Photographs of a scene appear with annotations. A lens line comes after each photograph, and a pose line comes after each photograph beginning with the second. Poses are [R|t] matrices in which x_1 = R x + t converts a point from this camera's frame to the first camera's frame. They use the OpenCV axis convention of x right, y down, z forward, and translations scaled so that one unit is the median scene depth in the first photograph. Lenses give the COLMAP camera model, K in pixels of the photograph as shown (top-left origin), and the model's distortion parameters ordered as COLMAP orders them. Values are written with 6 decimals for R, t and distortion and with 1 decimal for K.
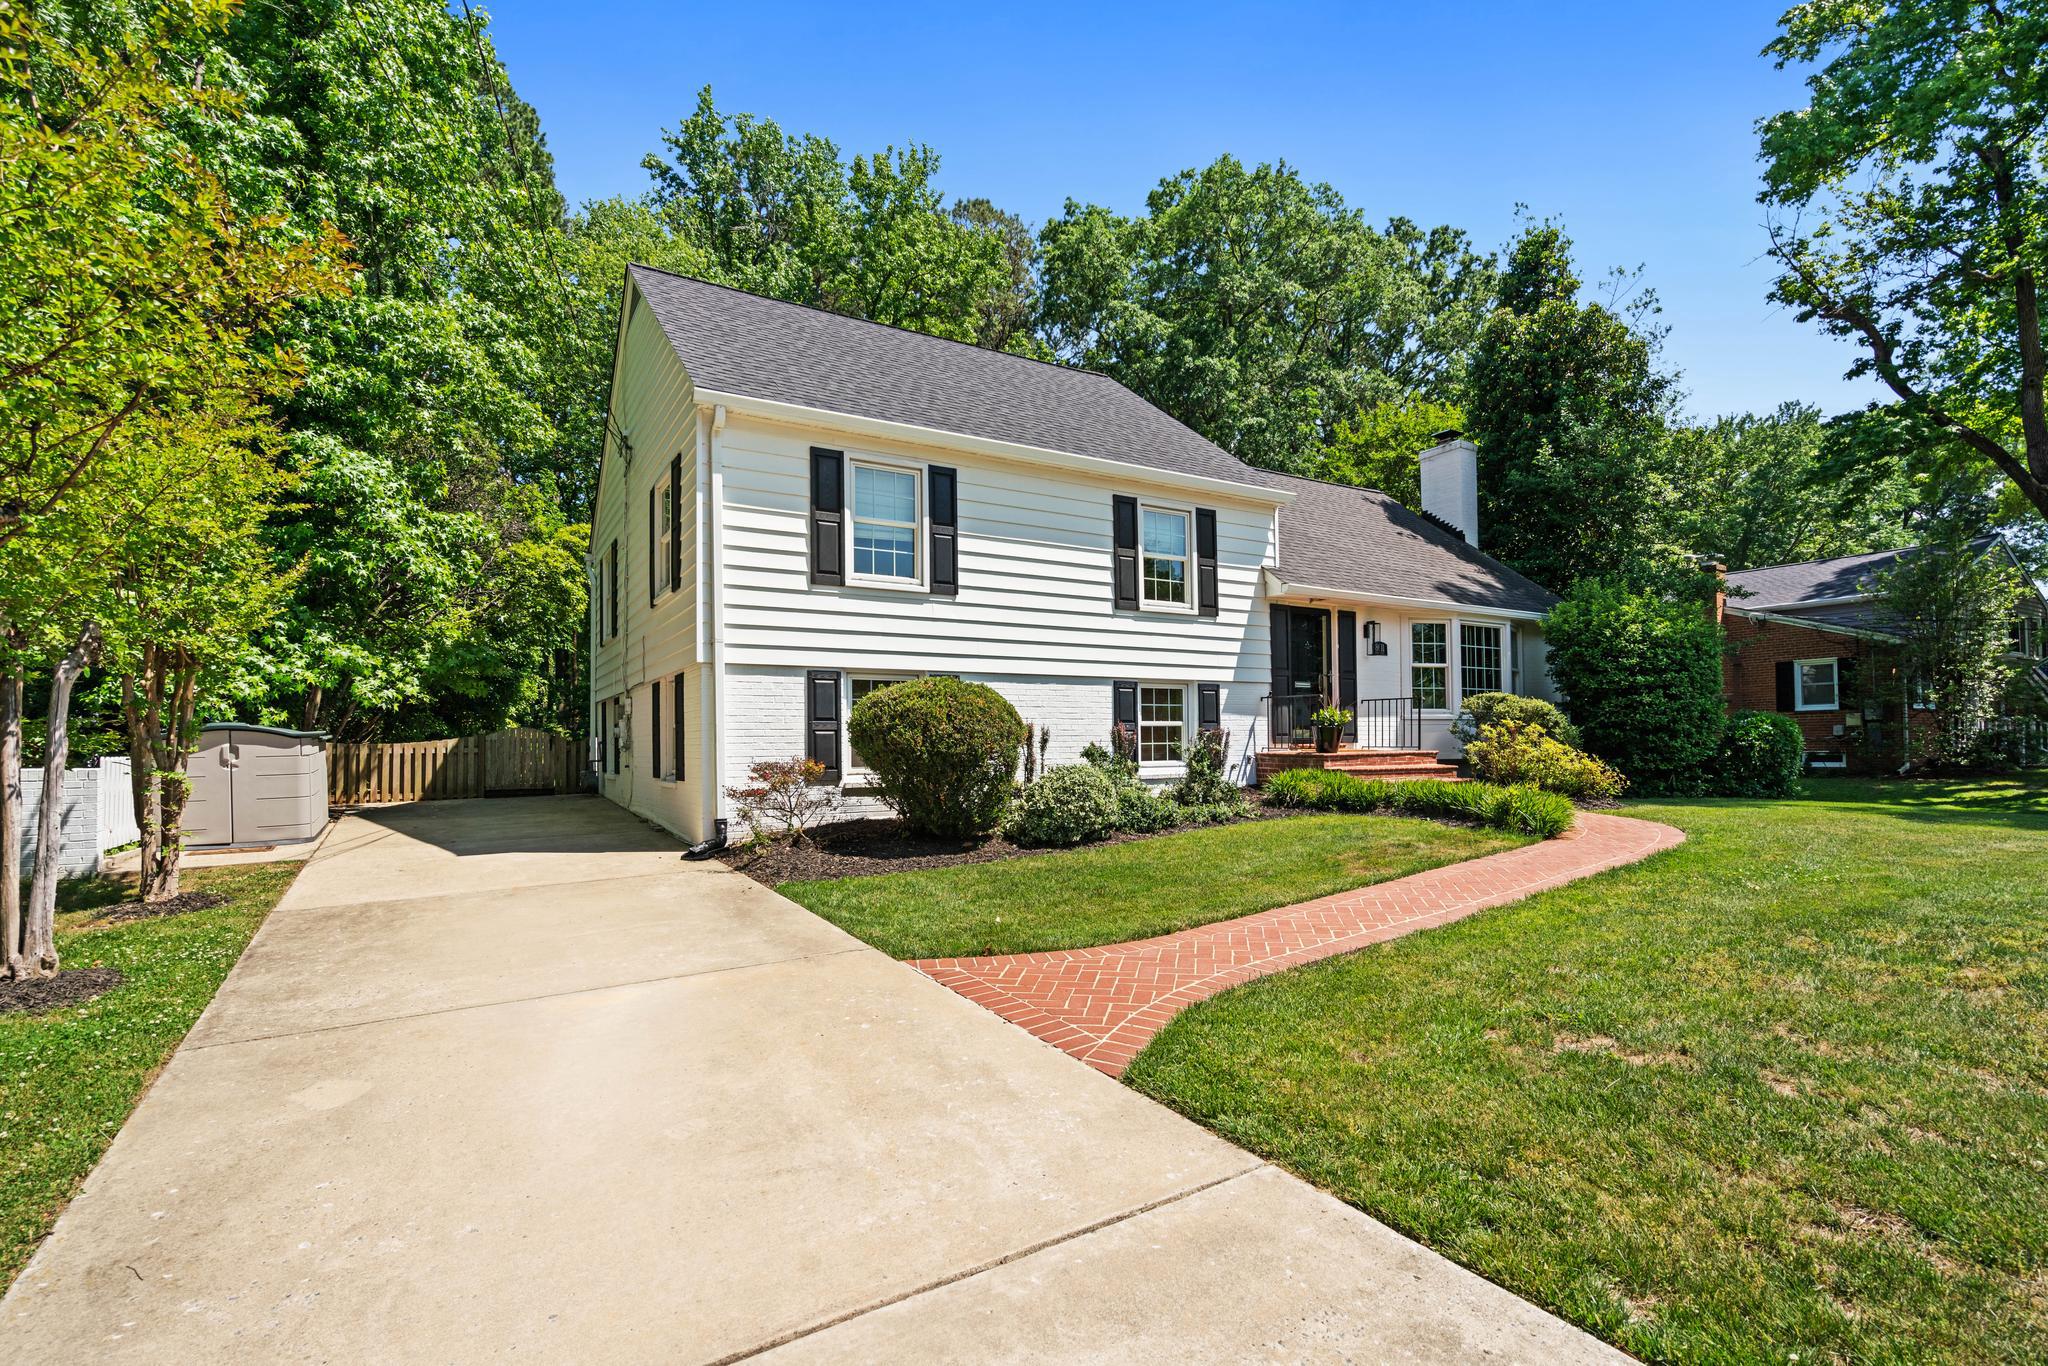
lens RADIAL K [[945.5, 0, 1032.8], [0, 945.5, 723.6], [0, 0, 1]] dist [-0.000797, 0.000540]
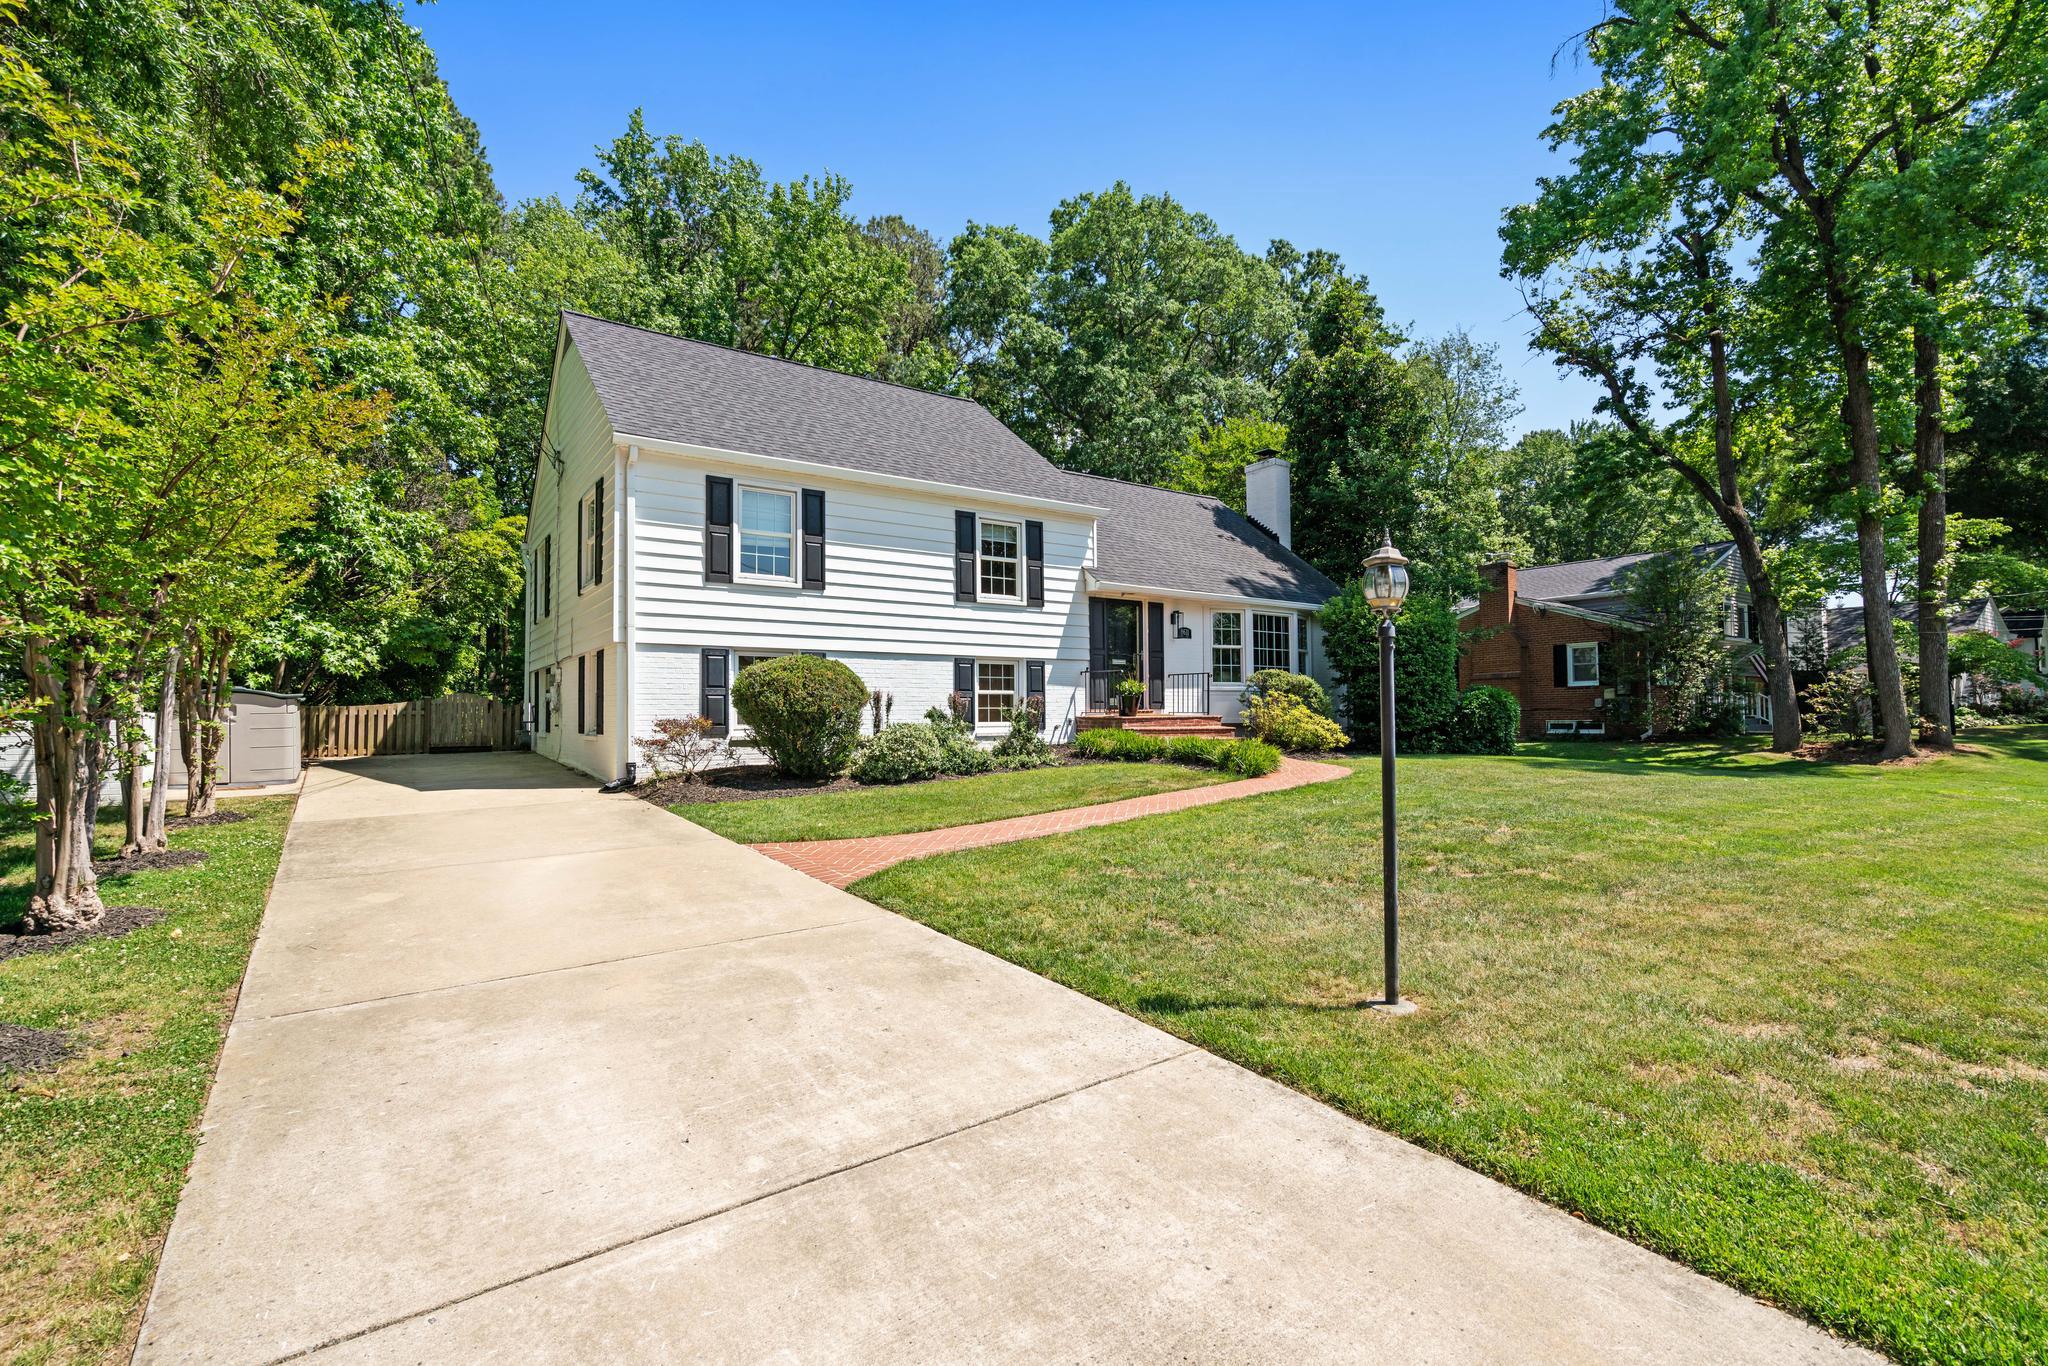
lens RADIAL K [[928.4, 0, 1024.0], [0, 928.4, 683.0], [0, 0, 1]] dist [-0.001384, 0.000579]
pose [[0.998044, 0.006663, 0.062163, 0.083159], [-0.005812, 0.999887, -0.013852, 0.003943], [-0.062248, 0.013464, 0.997970, -0.198199]]
